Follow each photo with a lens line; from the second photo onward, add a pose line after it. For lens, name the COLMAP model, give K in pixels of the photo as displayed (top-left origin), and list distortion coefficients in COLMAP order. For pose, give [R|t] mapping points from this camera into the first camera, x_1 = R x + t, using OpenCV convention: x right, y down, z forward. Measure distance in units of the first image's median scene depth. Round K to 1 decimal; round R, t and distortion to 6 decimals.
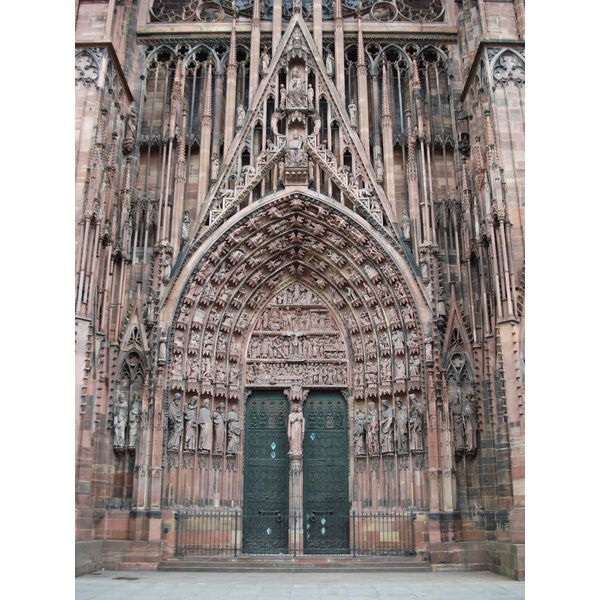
lens RADIAL K [[669.3, 0, 299.2], [0, 669.3, 303.0], [0, 0, 1]] dist [-0.054259, -0.142598]
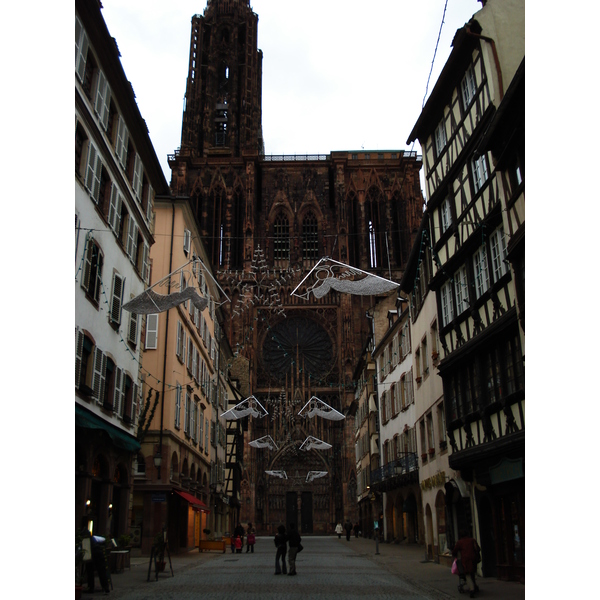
lens RADIAL K [[669.3, 0, 299.2], [0, 669.3, 303.0], [0, 0, 1]] dist [-0.054259, -0.142598]
pose [[0.999901, -0.012984, 0.005438, -0.010689], [0.013115, 0.999608, -0.024732, -0.911686], [-0.005115, 0.024800, 0.999679, -3.029577]]
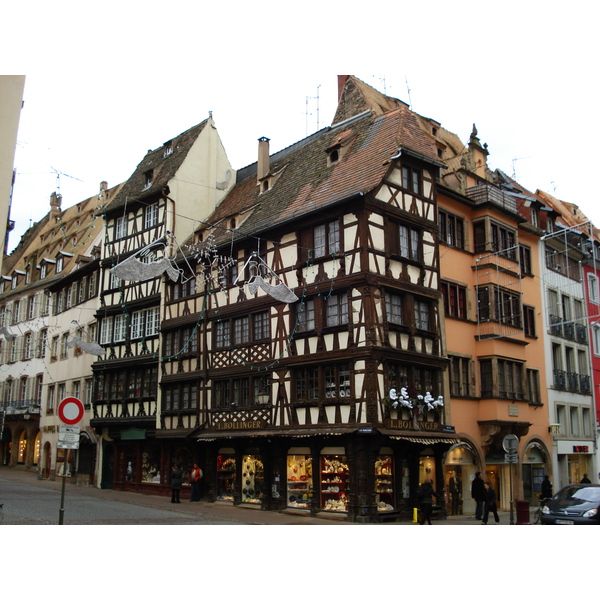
lens RADIAL K [[669.3, 0, 299.2], [0, 669.3, 303.0], [0, 0, 1]] dist [-0.054259, -0.142598]
pose [[0.757243, 0.144057, 0.637049, -0.360496], [-0.200161, 0.979626, 0.016402, -1.066632], [-0.621707, -0.139932, 0.770649, -3.451628]]
